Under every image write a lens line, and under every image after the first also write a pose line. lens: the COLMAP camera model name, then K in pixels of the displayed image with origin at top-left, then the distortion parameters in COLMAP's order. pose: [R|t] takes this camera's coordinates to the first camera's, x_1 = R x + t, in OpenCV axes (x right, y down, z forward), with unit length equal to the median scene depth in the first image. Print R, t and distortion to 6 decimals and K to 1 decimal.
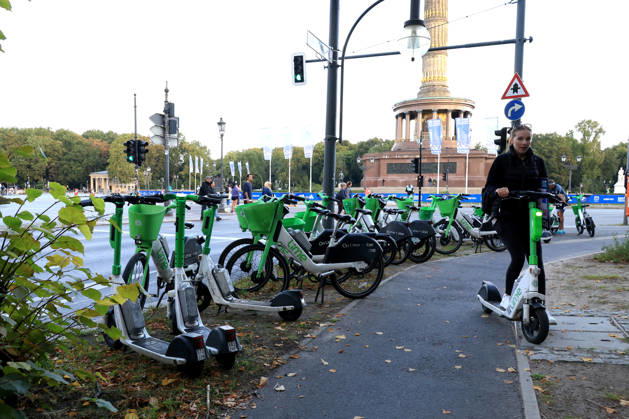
lens RADIAL K [[559.6, 0, 314.5], [0, 559.6, 209.5], [0, 0, 1]] dist [0.007291, 0.001007]
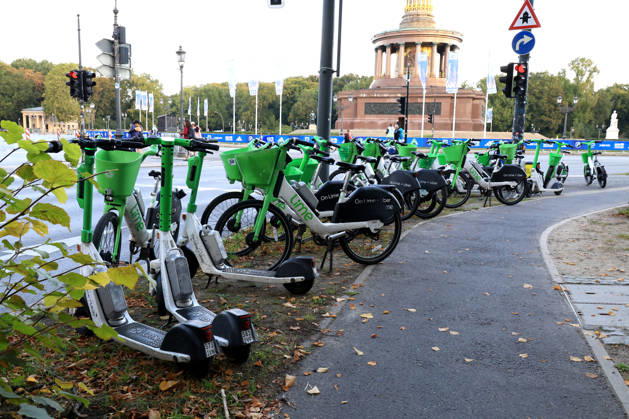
lens RADIAL K [[608.3, 0, 314.5], [0, 608.3, 209.5], [0, 0, 1]] dist [-0.000603, 0.003264]
pose [[0.997561, 0.001372, 0.069781, -0.063073], [-0.007798, 0.995737, 0.091905, -0.004982], [-0.069357, -0.092225, 0.993320, 0.096372]]
